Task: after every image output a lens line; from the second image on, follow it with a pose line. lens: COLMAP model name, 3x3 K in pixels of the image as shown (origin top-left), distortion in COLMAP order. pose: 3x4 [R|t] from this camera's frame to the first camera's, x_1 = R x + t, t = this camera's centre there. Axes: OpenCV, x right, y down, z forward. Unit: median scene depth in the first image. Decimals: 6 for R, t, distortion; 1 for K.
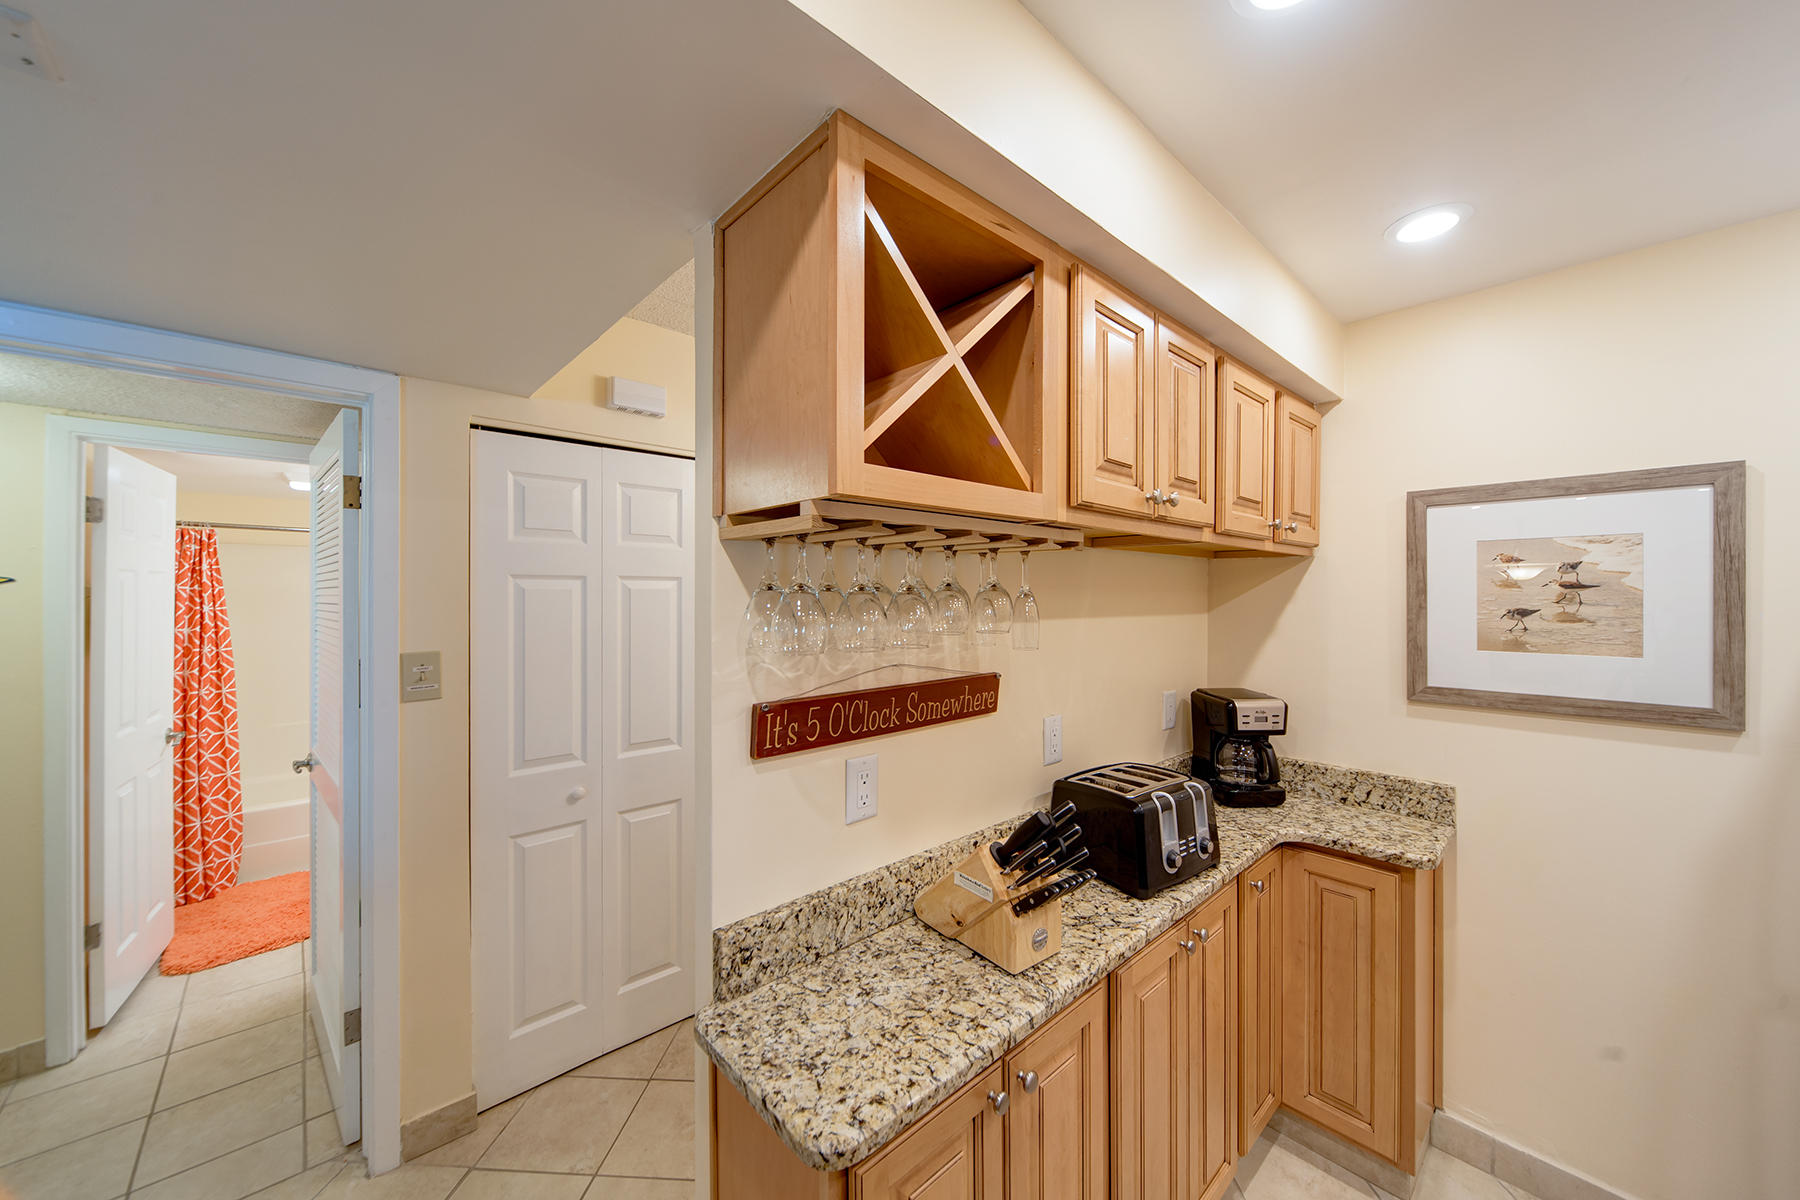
lens RADIAL K [[683.8, 0, 889.1], [0, 683.8, 597.2], [0, 0, 1]] dist [0.005827, -0.002699]
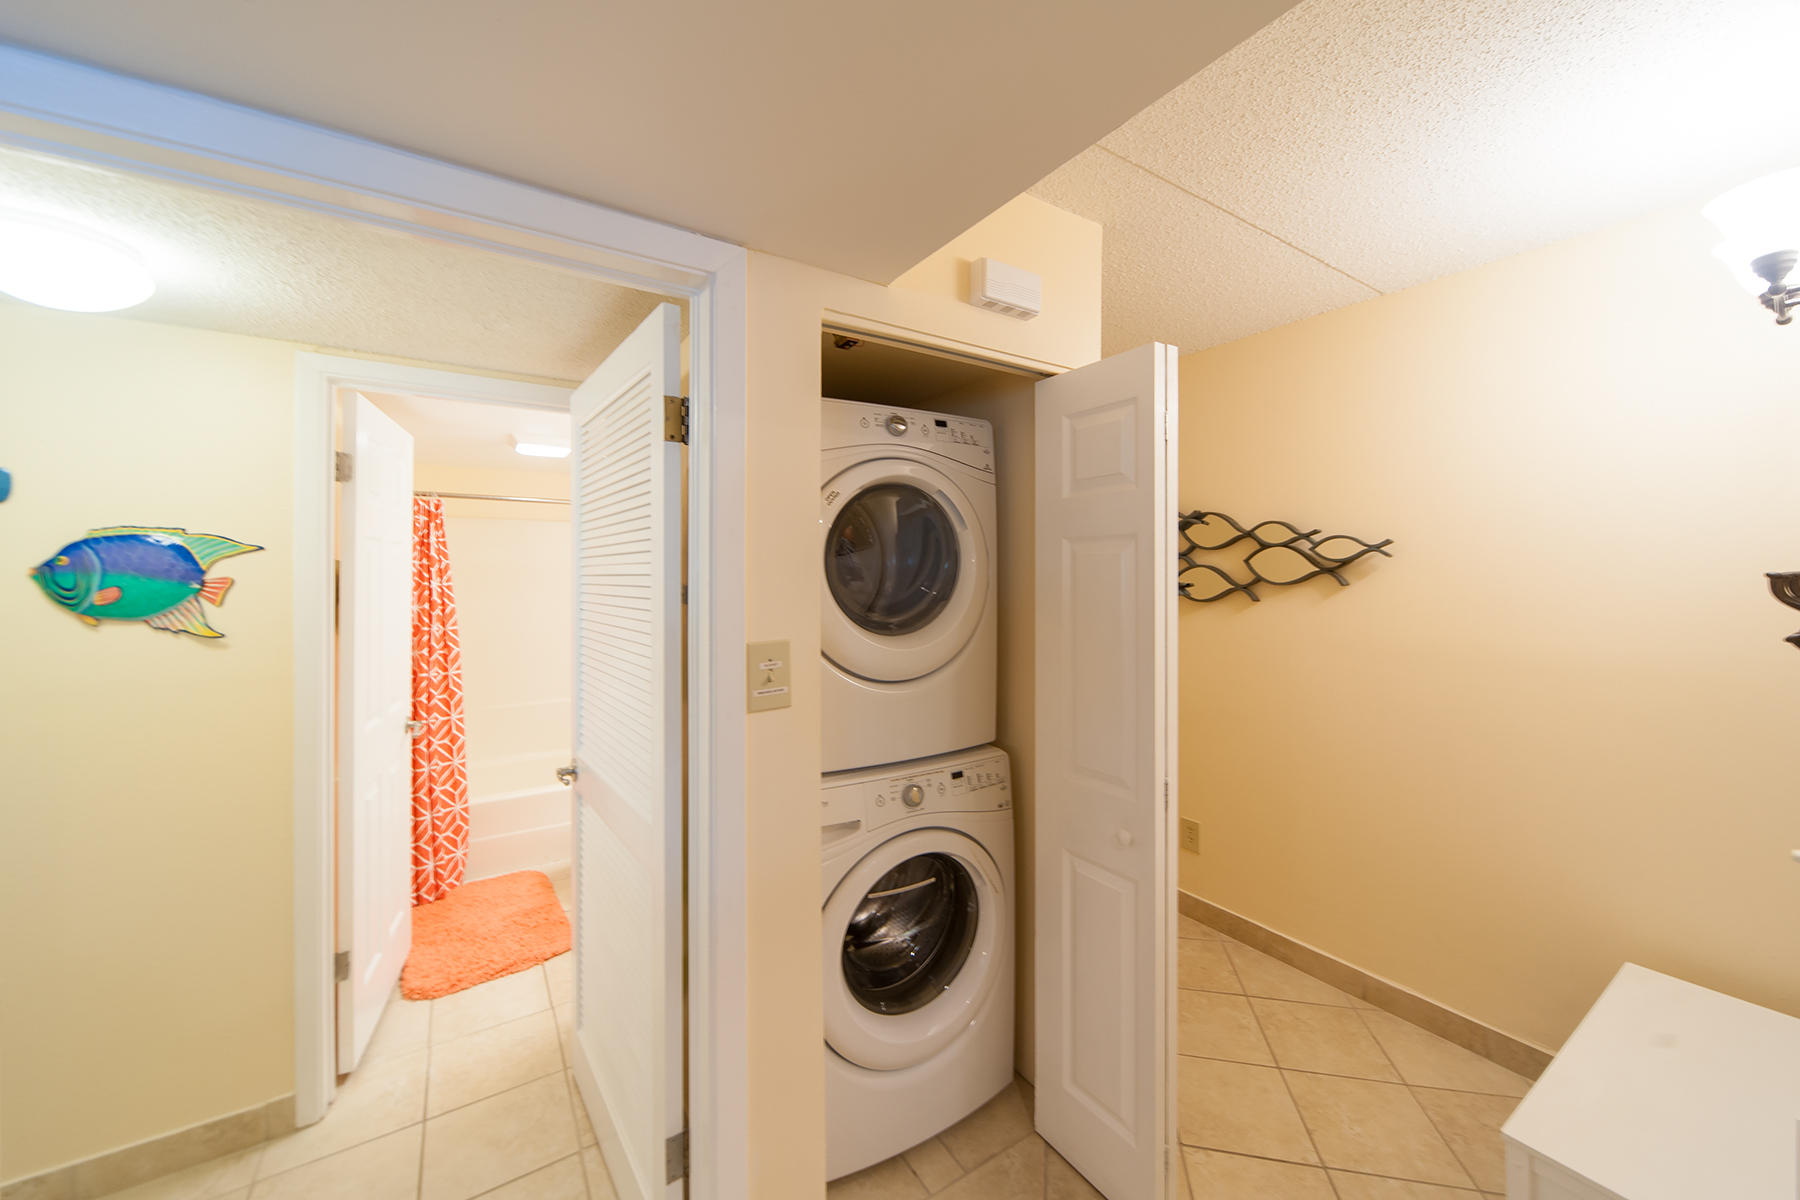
lens RADIAL K [[683.8, 0, 910.8], [0, 683.8, 575.1], [0, 0, 1]] dist [0.005827, -0.002699]
pose [[0.990806, -0.002422, -0.135269, -0.244420], [0.002274, 0.999997, -0.001248, 0.007260], [0.135272, 0.000929, 0.990808, 0.177280]]
